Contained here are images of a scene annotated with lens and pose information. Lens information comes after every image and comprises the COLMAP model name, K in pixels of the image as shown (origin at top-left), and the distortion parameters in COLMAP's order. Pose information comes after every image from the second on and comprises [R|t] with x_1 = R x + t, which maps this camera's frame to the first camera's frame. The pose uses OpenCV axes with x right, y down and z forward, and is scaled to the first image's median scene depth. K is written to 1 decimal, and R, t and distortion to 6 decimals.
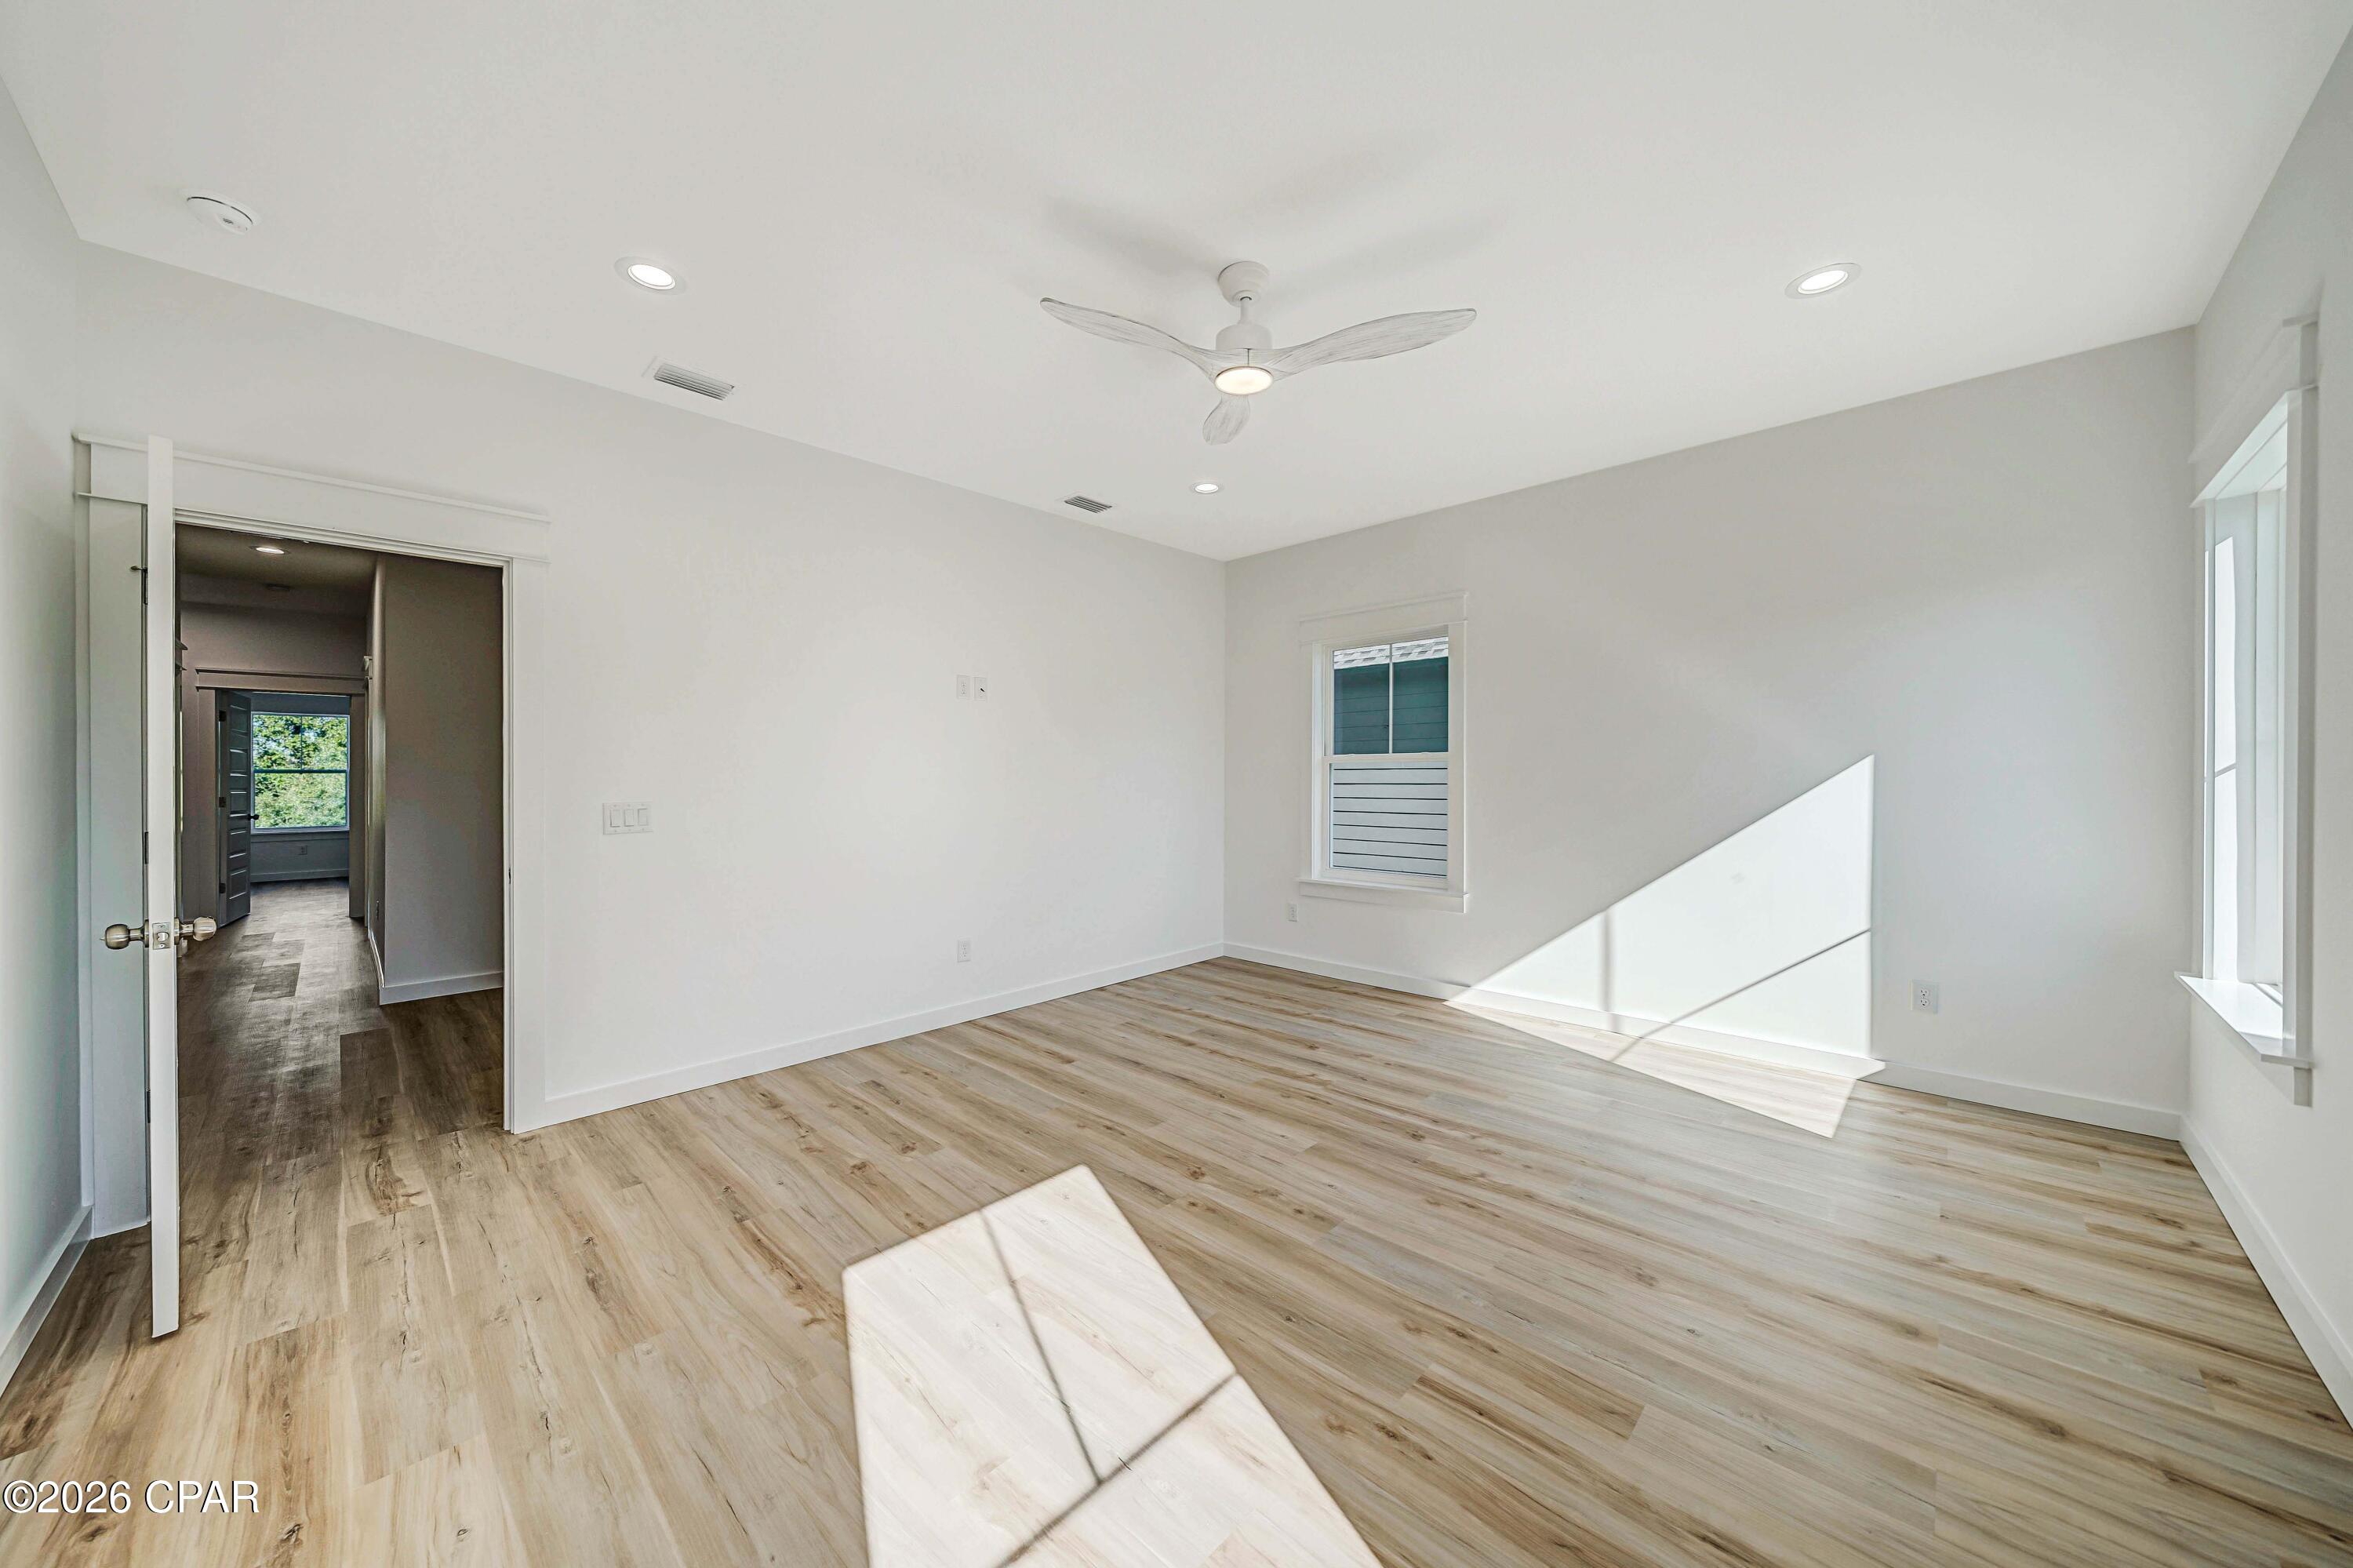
lens RADIAL K [[816.9, 0, 1161.7], [0, 816.9, 783.2], [0, 0, 1]] dist [-0.002851, 0.000168]
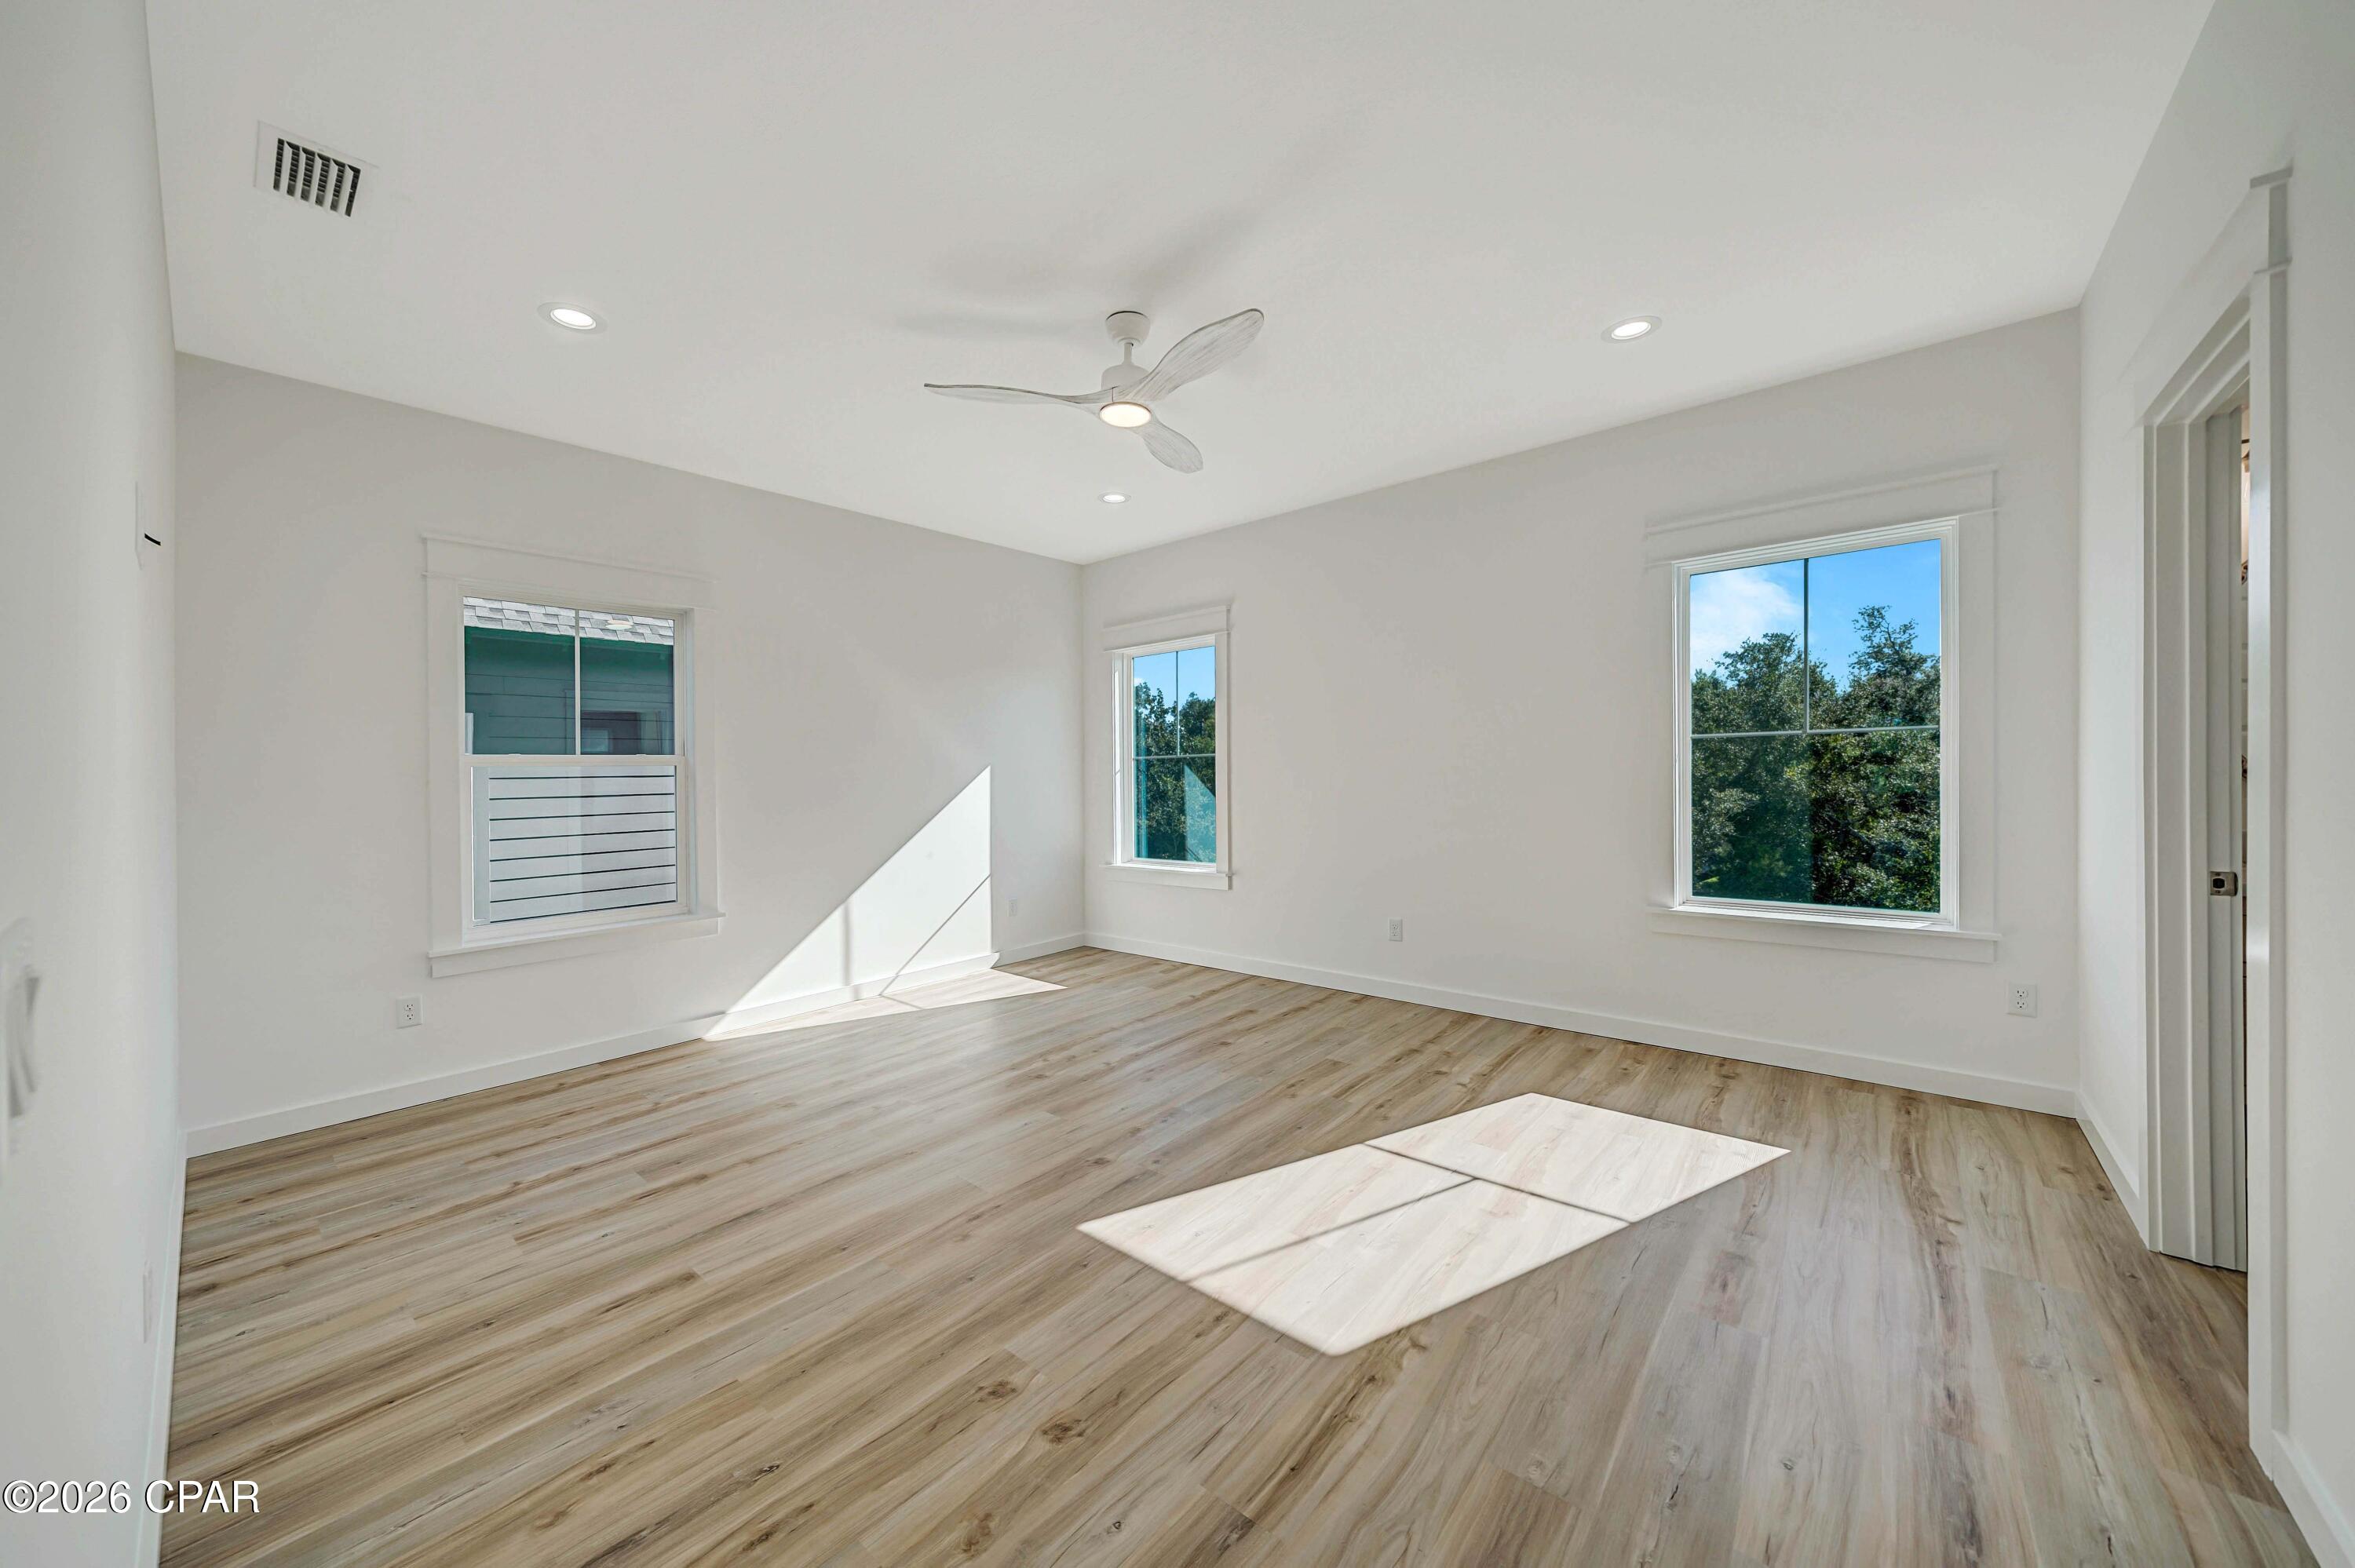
lens RADIAL K [[817.4, 0, 1162.7], [0, 817.4, 783.2], [0, 0, 1]] dist [-0.002851, 0.000168]
pose [[-0.054997, -0.004546, 0.998476, -0.754105], [0.030911, 0.999503, 0.006253, 0.002552], [-0.998008, 0.031207, -0.054830, 0.744144]]
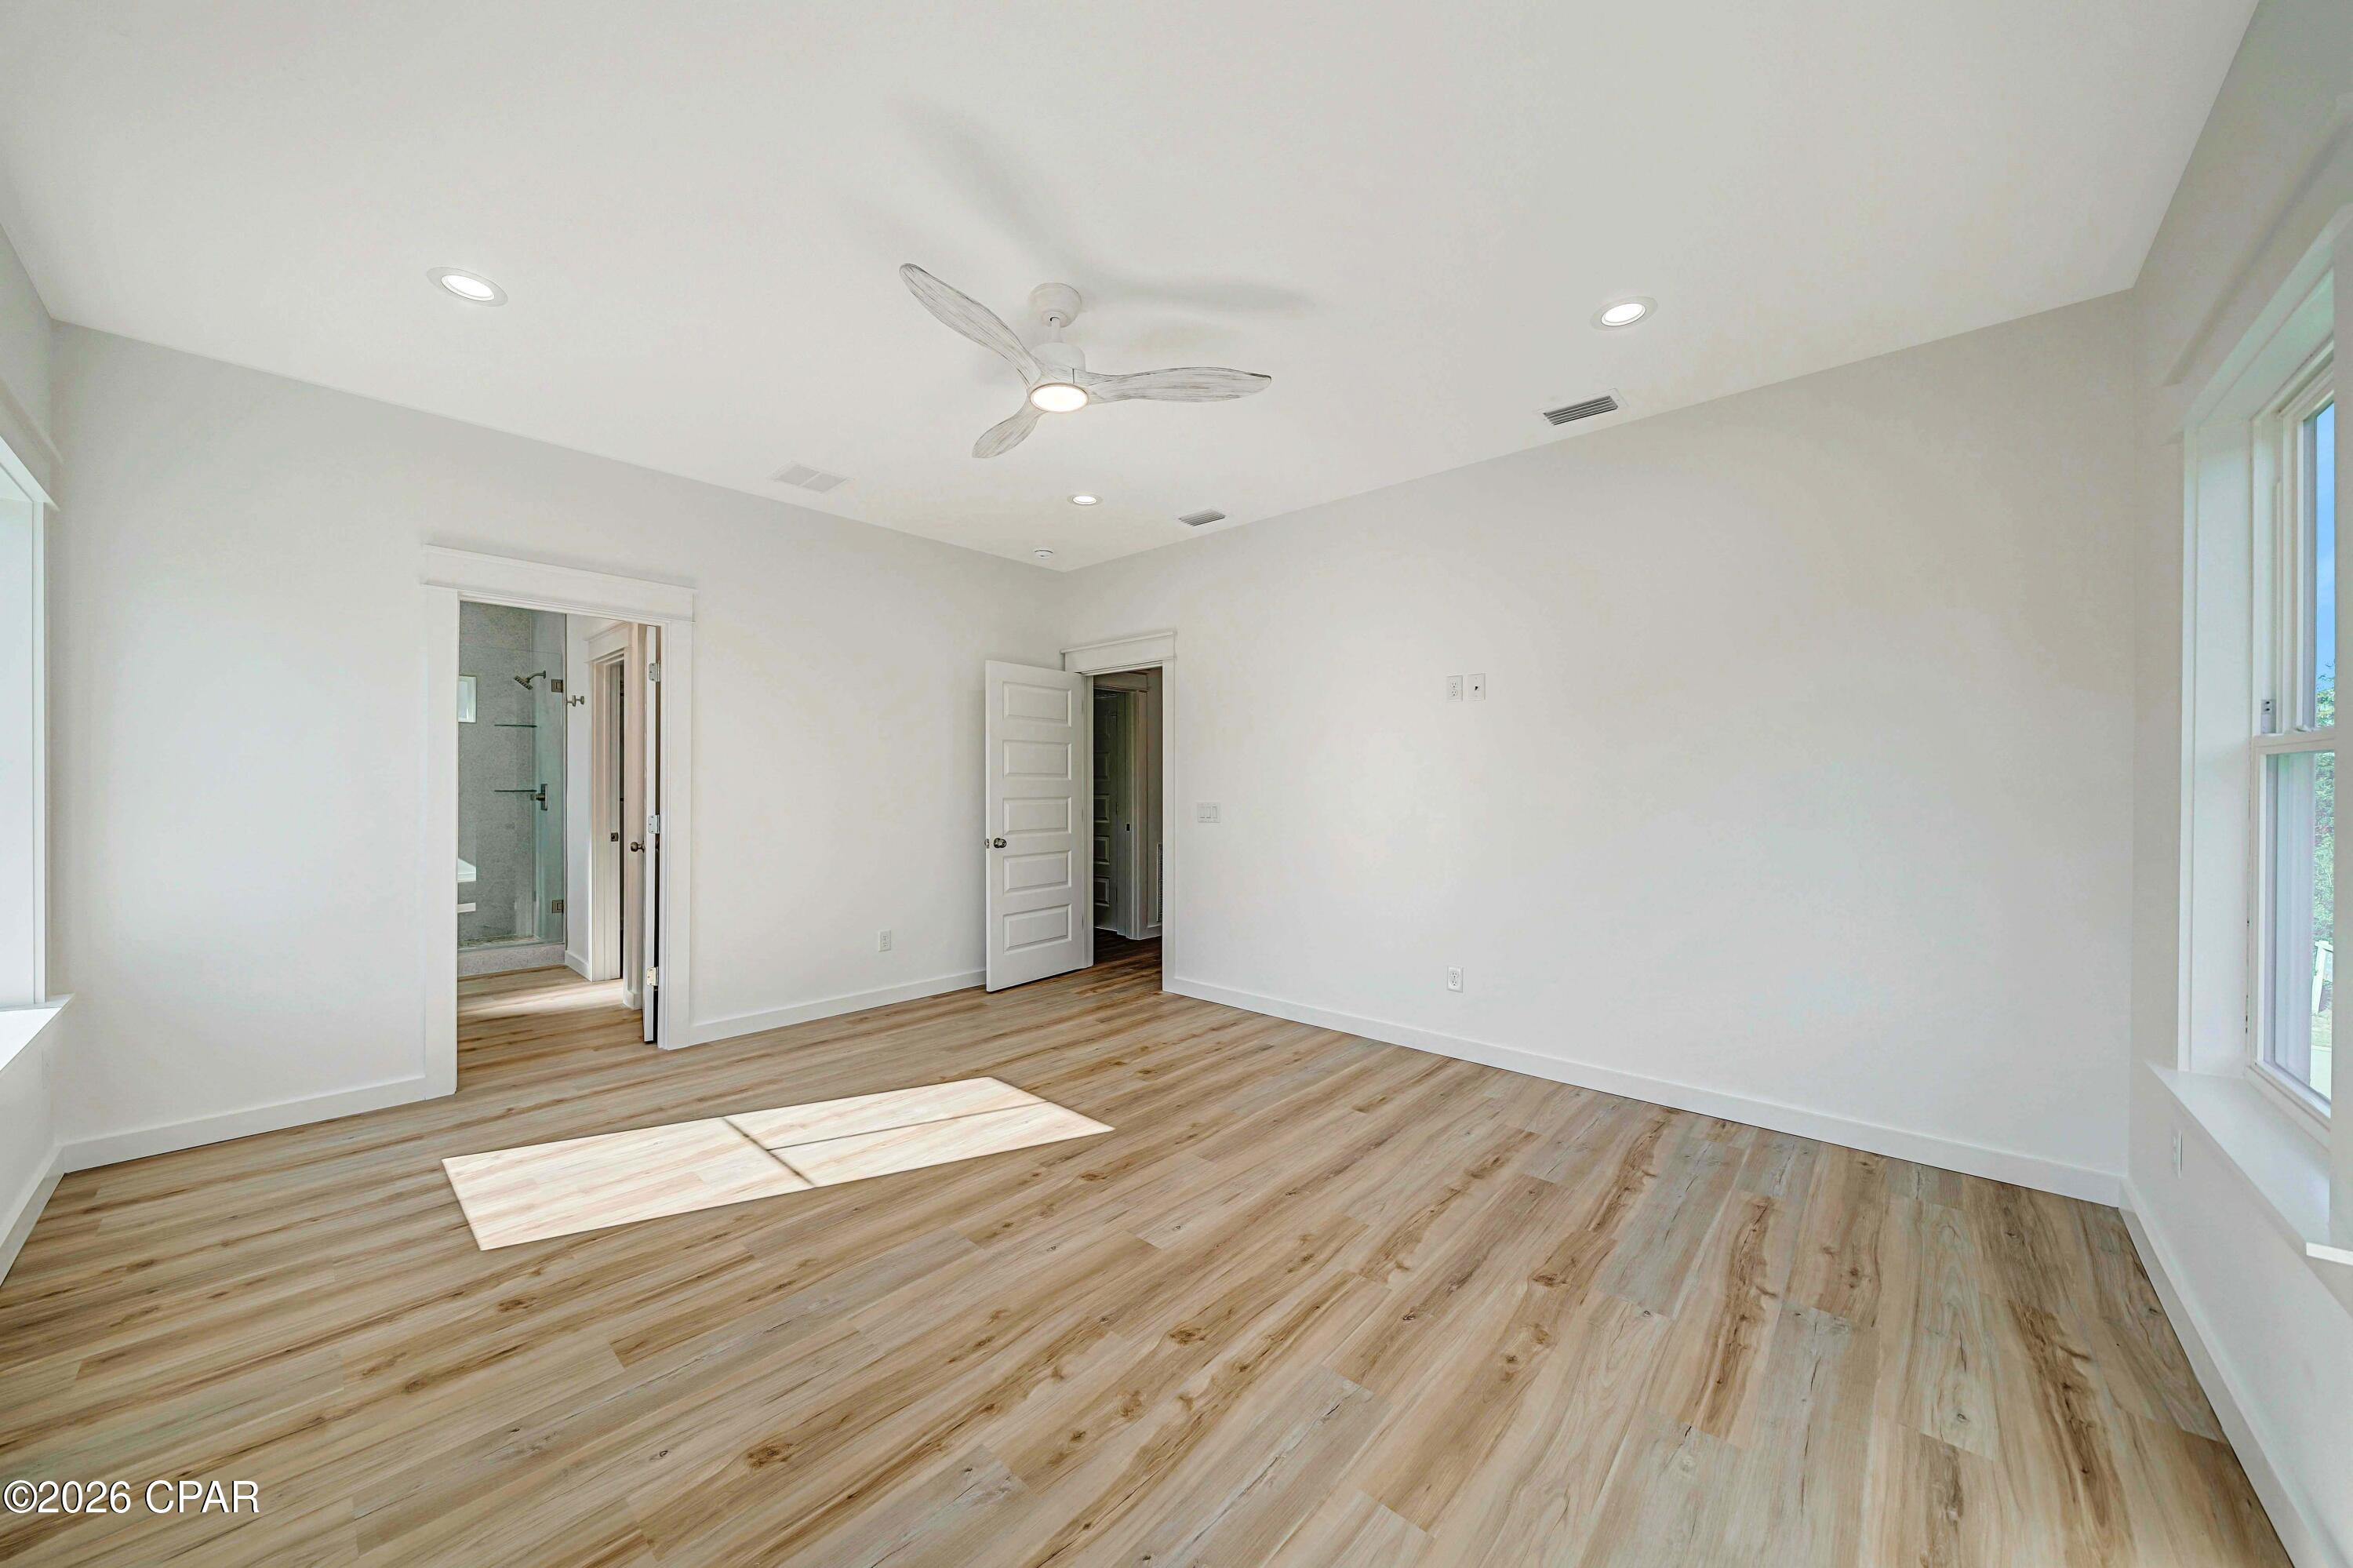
lens RADIAL K [[821.5, 0, 1176.5], [0, 821.5, 784.0], [0, 0, 1]] dist [-0.005794, 0.000156]
pose [[0.038821, 0.003432, -0.999240, 0.831934], [-0.013277, 0.999908, 0.002918, -0.015264], [0.999158, 0.013154, 0.038863, 0.819351]]
